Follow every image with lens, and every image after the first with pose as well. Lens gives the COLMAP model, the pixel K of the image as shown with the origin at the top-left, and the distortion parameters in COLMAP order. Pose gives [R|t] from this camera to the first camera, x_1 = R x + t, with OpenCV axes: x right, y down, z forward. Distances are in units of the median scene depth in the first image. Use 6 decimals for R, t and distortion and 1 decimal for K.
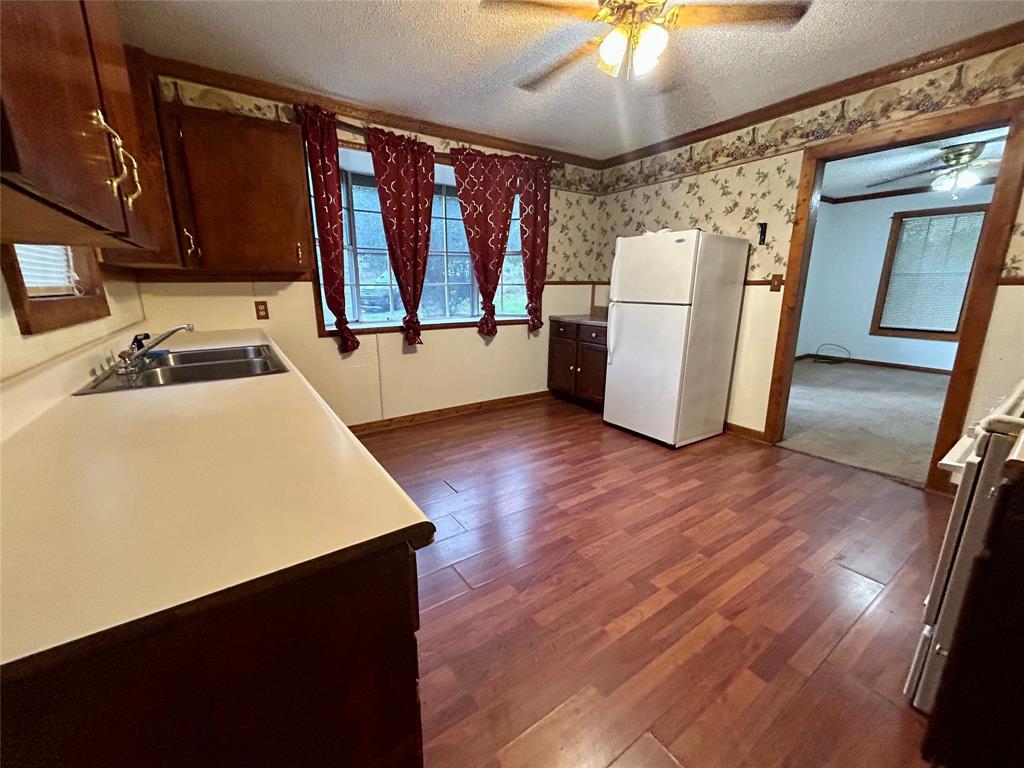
lens RADIAL K [[411.8, 0, 511.8], [0, 411.8, 380.4], [0, 0, 1]] dist [-0.000795, 0.000286]
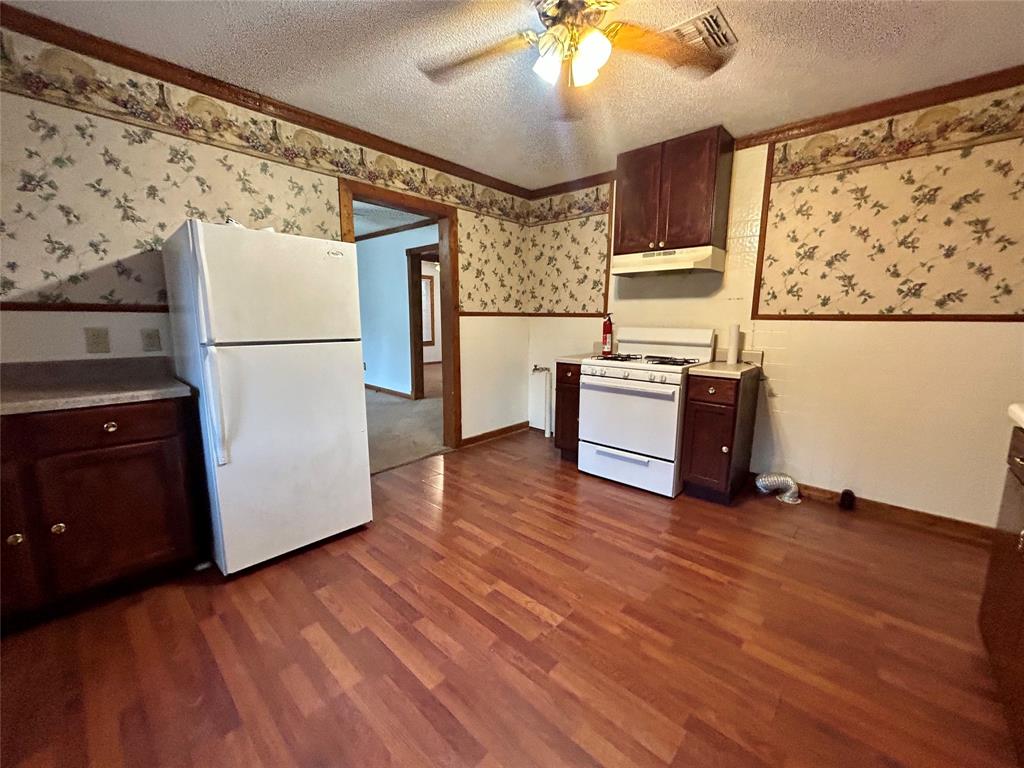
lens RADIAL K [[411.8, 0, 511.8], [0, 411.8, 380.4], [0, 0, 1]] dist [-0.000795, 0.000286]
pose [[-0.228793, -0.148638, 0.962061, -0.416699], [0.209499, 0.957600, 0.197771, -0.215264], [-0.950665, 0.246799, -0.187953, 0.948633]]
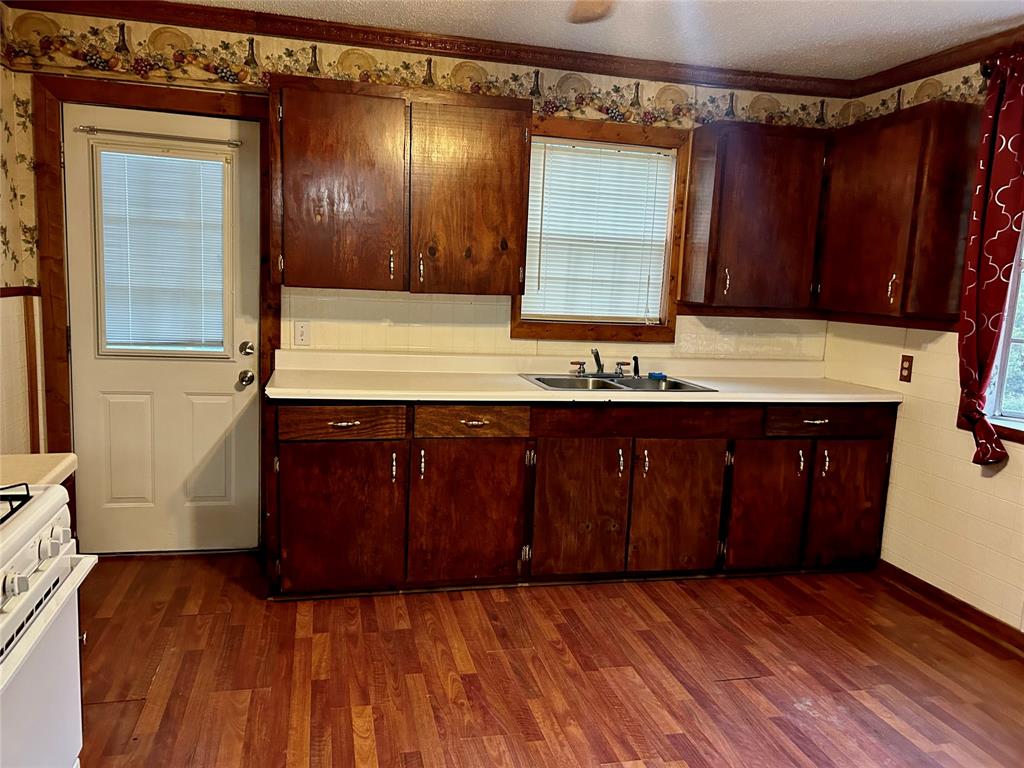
lens RADIAL K [[767.7, 0, 512.0], [0, 767.7, 384.0], [0, 0, 1]] dist [0.061314, -0.075047]
pose [[-0.350531, 0.116183, -0.929317, 0.881327], [-0.257109, 0.942214, 0.214775, -0.272569], [0.900568, 0.314221, -0.300404, 0.862407]]
